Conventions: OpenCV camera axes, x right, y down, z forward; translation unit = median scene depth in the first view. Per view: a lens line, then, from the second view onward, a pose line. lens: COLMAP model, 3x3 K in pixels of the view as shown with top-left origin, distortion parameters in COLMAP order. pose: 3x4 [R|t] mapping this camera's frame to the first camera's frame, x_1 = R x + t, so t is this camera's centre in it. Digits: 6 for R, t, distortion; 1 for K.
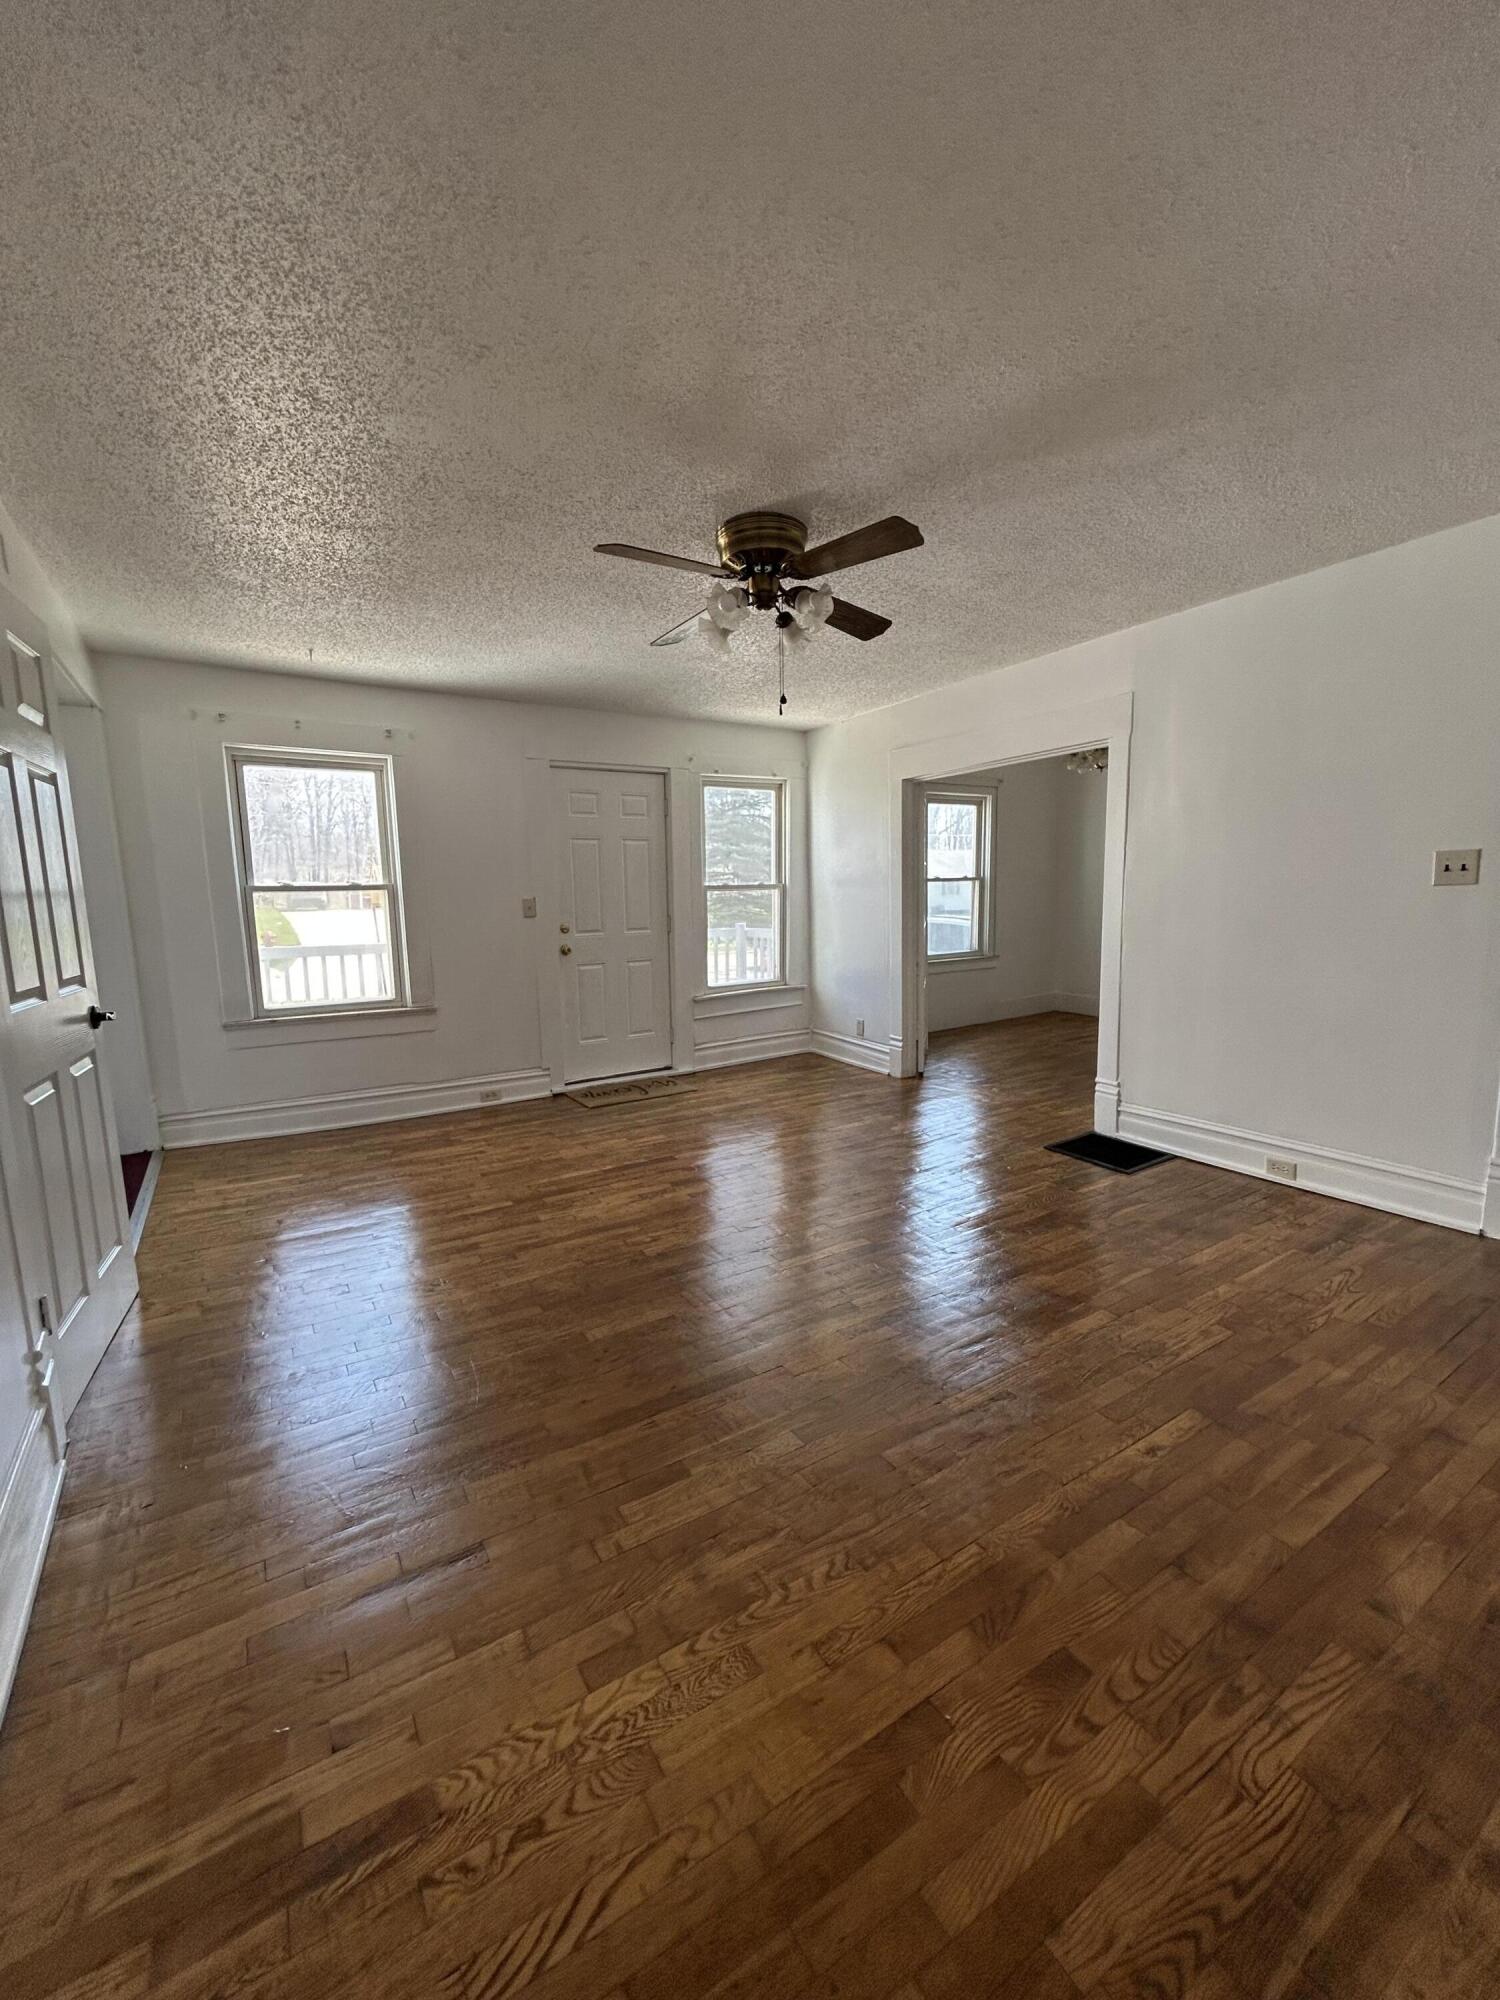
lens RADIAL K [[808.8, 0, 753.6], [0, 808.8, 990.5], [0, 0, 1]] dist [-0.000508, 0.000184]
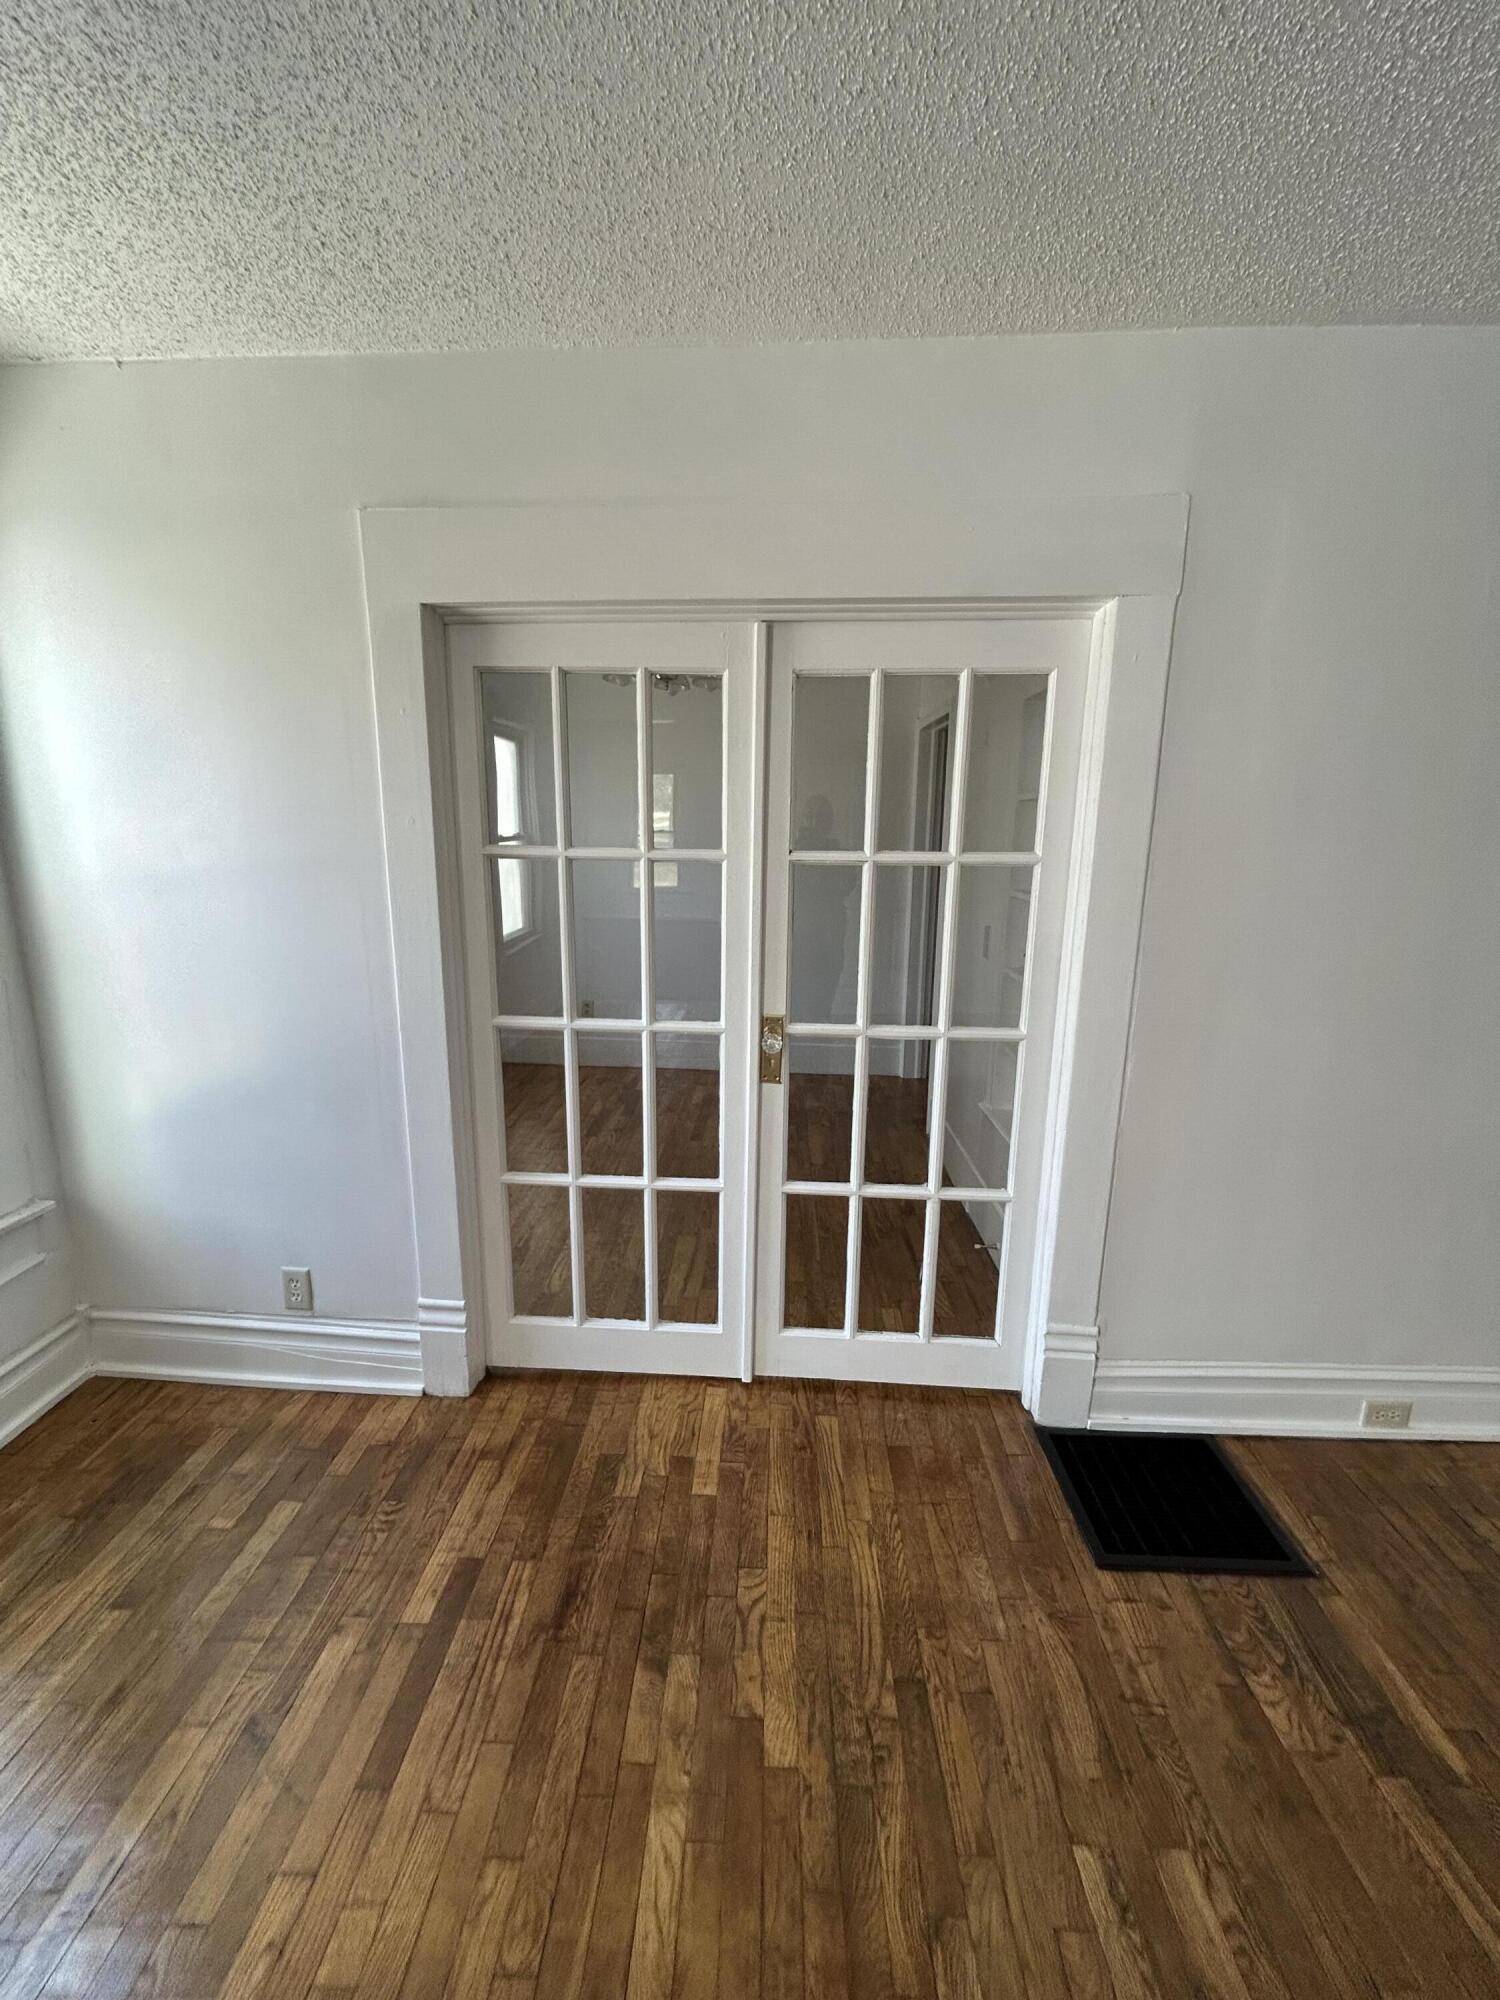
lens RADIAL K [[808.8, 0, 753.6], [0, 808.8, 990.5], [0, 0, 1]] dist [-0.000508, 0.000184]
pose [[0.563409, -0.134274, 0.815194, -0.049985], [0.076966, 0.990944, 0.110029, -0.175000], [-0.822585, 0.000751, 0.568641, 0.959552]]
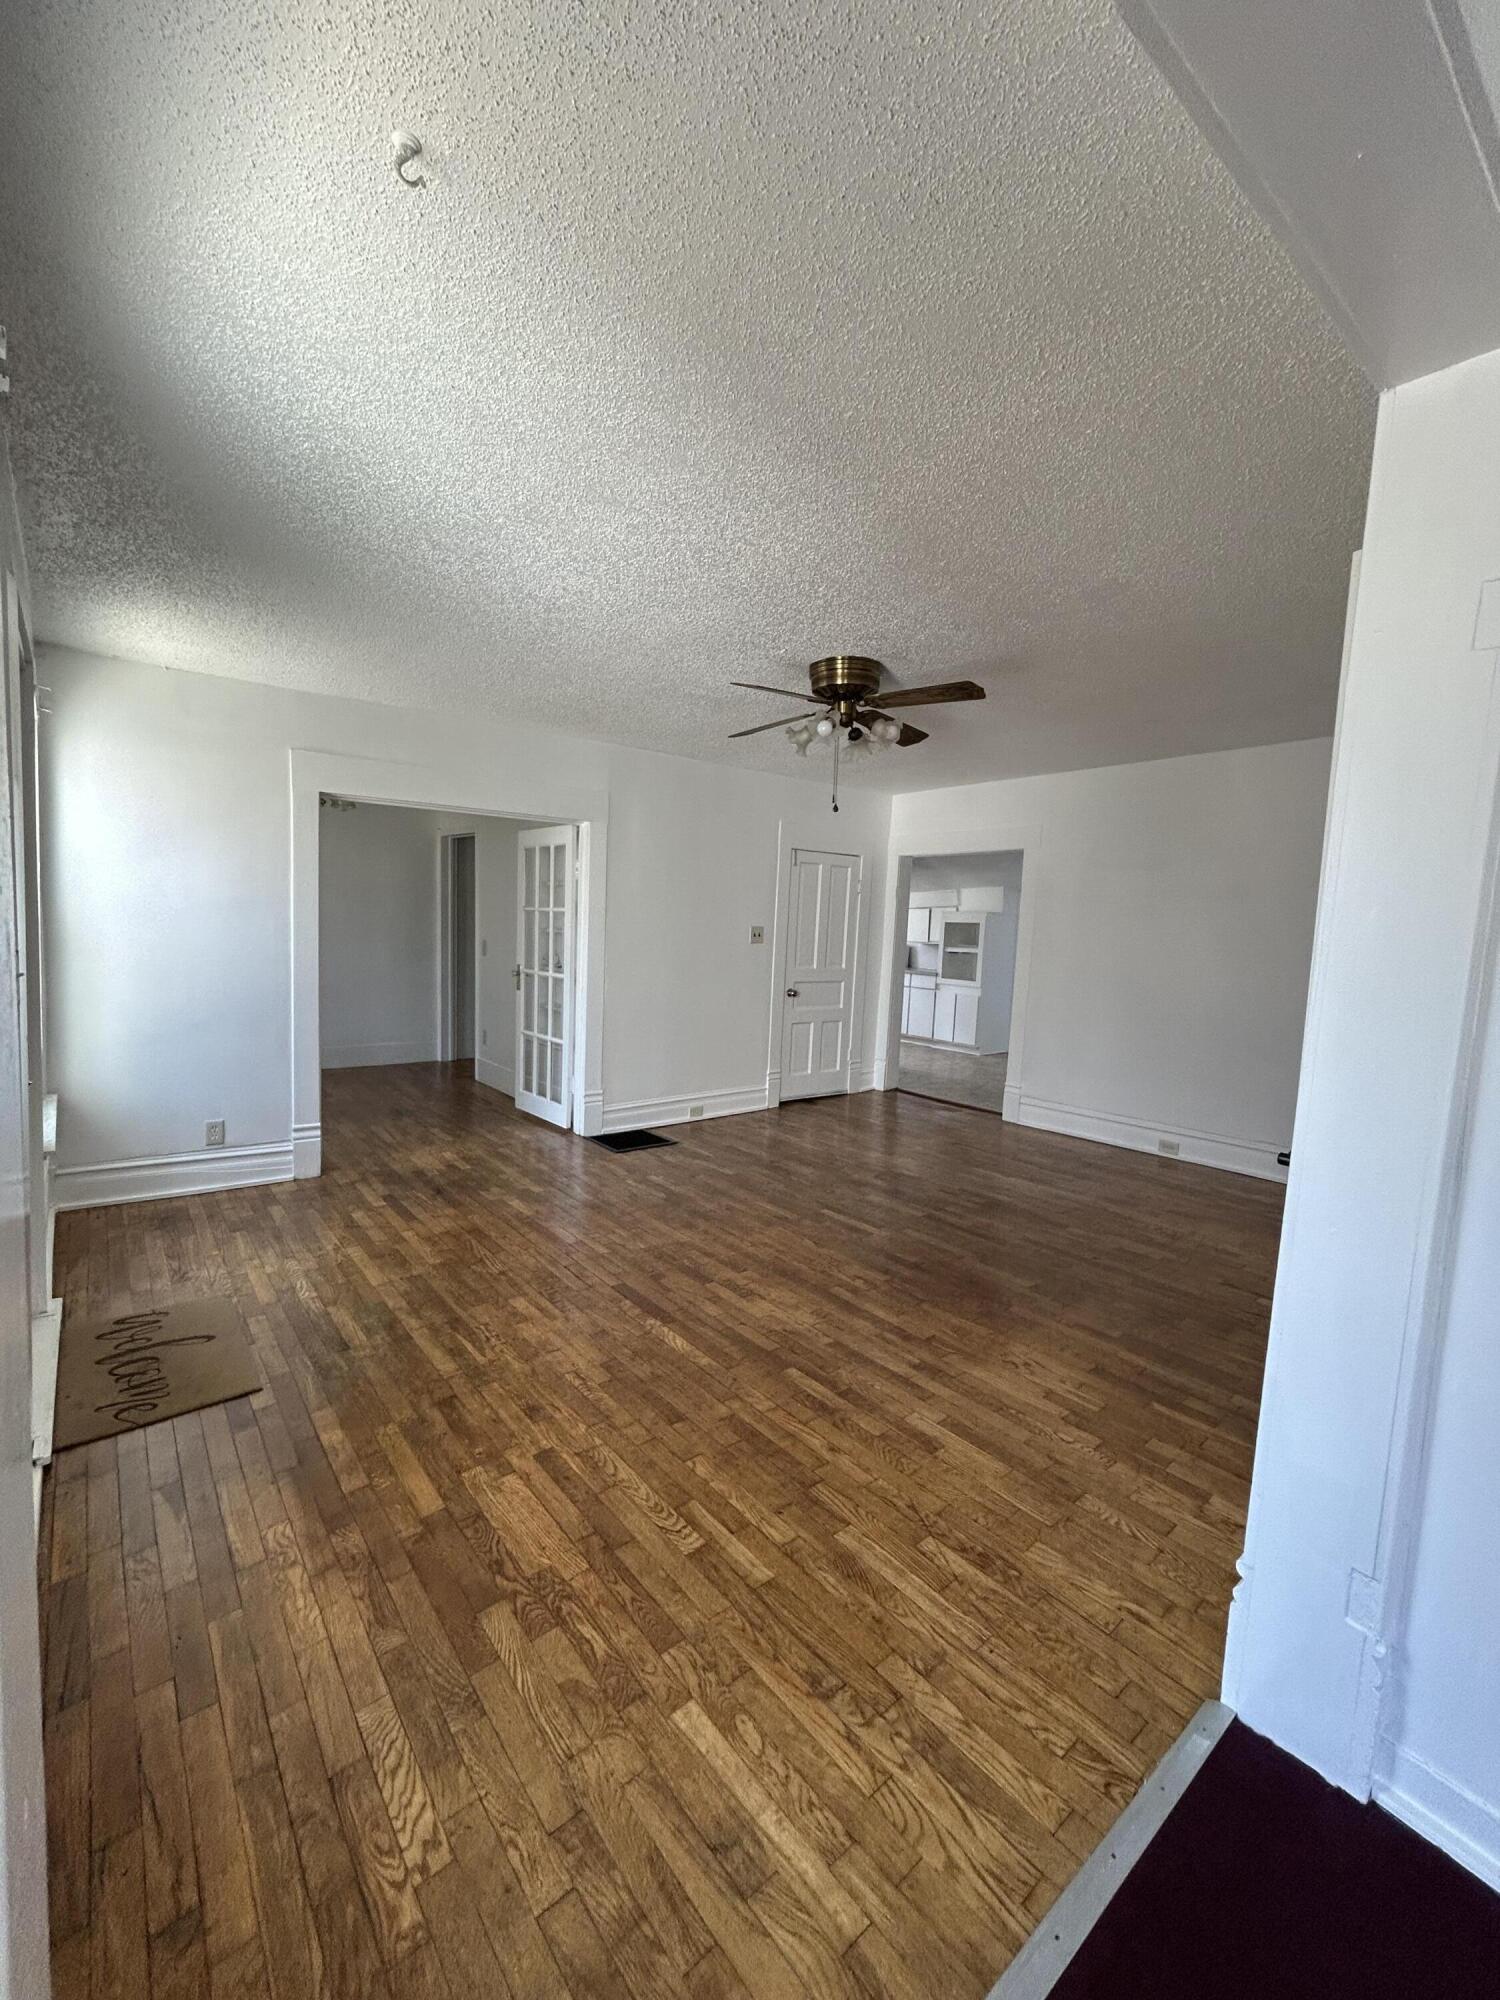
lens RADIAL K [[808.8, 0, 753.6], [0, 808.8, 990.5], [0, 0, 1]] dist [-0.000508, 0.000184]
pose [[-0.117940, -0.063063, 0.991016, -0.895267], [0.092056, 0.992990, 0.074144, -0.124528], [-0.988745, 0.099973, -0.111307, 0.959468]]
